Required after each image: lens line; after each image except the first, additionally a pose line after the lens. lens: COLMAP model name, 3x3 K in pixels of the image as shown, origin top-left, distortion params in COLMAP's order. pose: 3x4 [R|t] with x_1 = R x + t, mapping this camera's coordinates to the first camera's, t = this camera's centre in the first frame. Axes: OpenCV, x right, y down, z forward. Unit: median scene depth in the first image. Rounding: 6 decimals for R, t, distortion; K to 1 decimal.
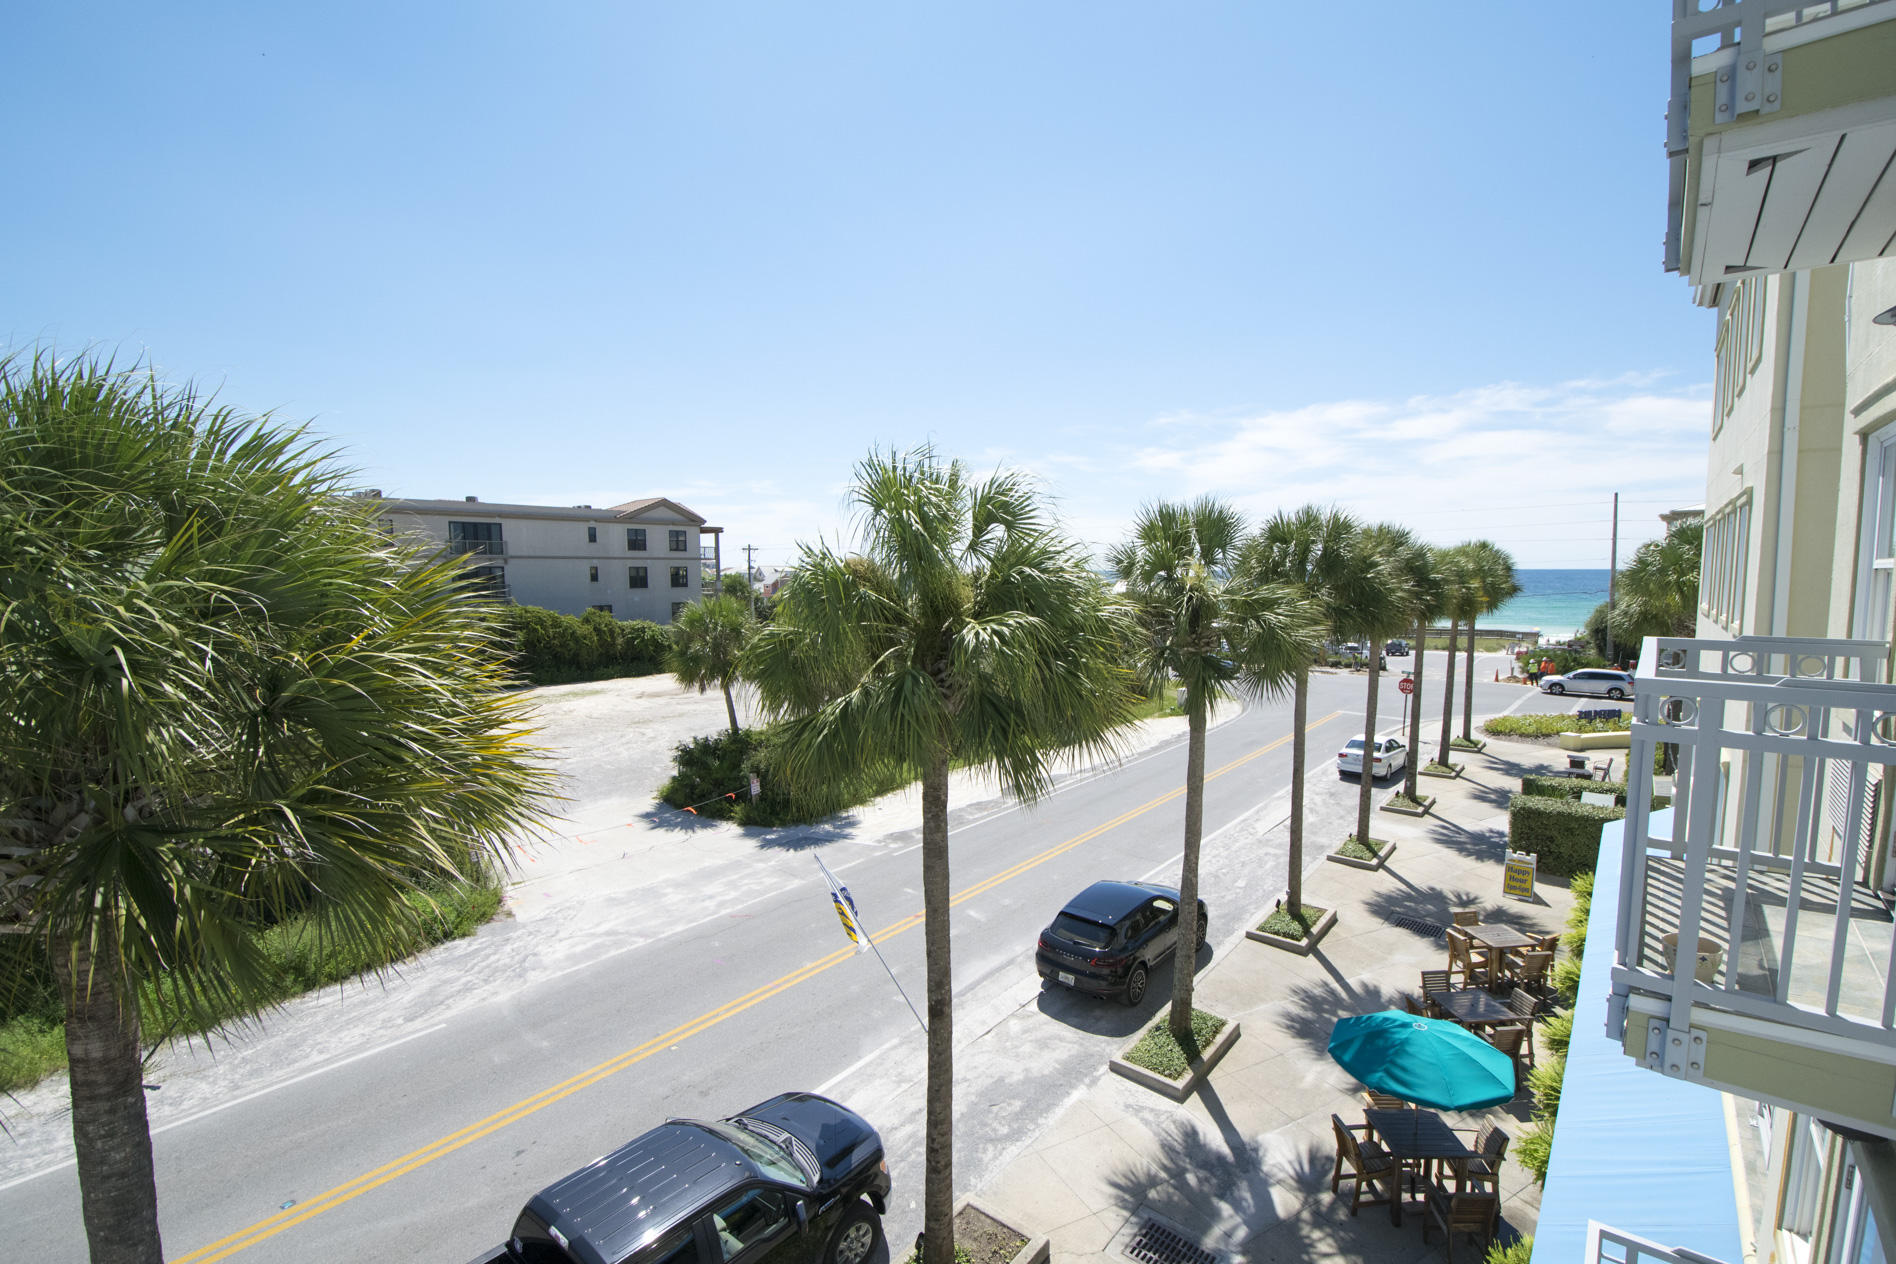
lens RADIAL K [[835.2, 0, 958.9], [0, 835.2, 643.2], [0, 0, 1]] dist [0.019147, -0.022430]
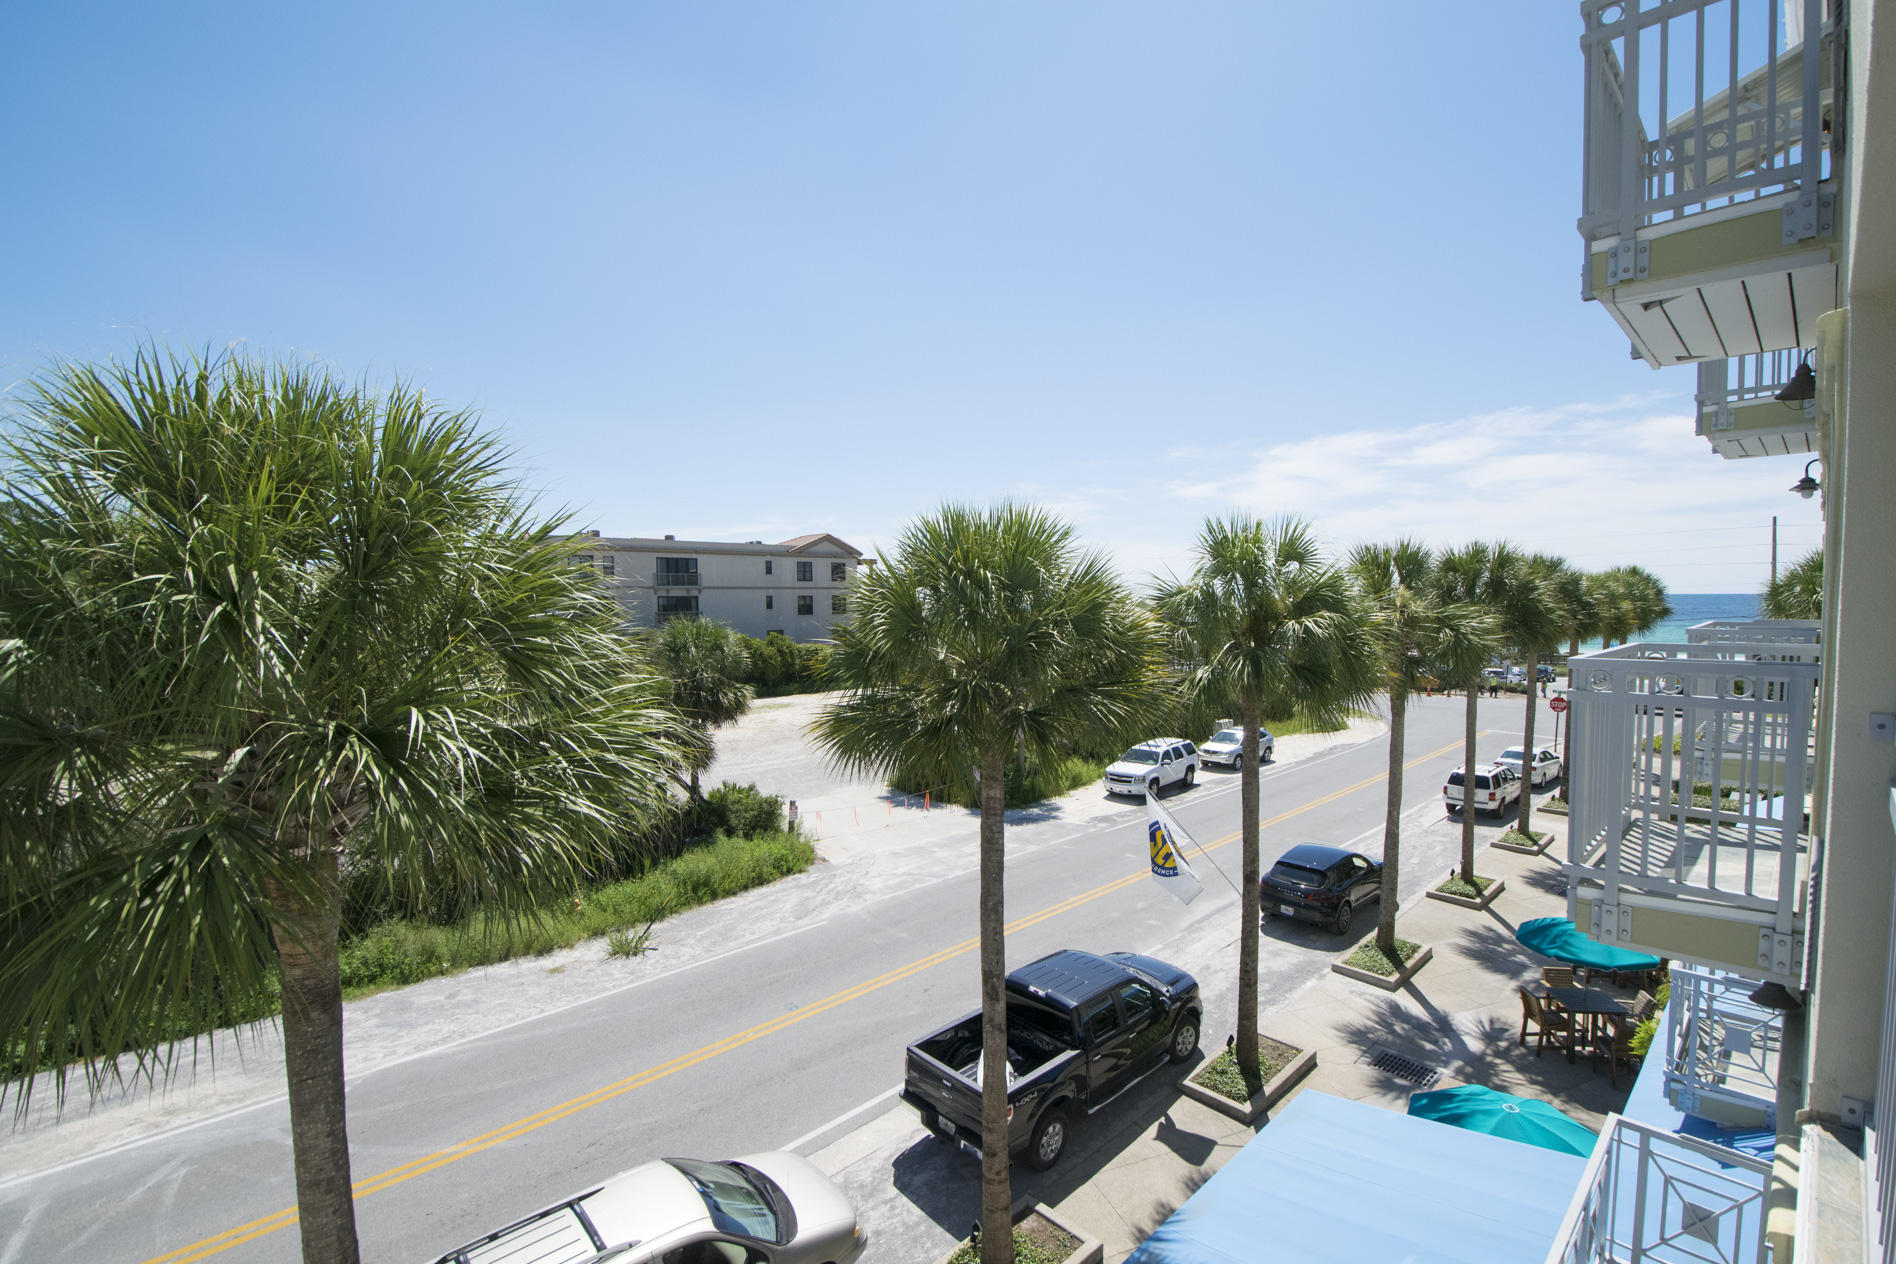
lens RADIAL K [[835.2, 0, 958.9], [0, 835.2, 643.2], [0, 0, 1]] dist [0.019147, -0.022430]
pose [[0.992590, 0.002111, -0.121495, -0.170554], [-0.006181, 0.999432, -0.033129, 0.027943], [0.121356, 0.033634, 0.992039, -0.278653]]
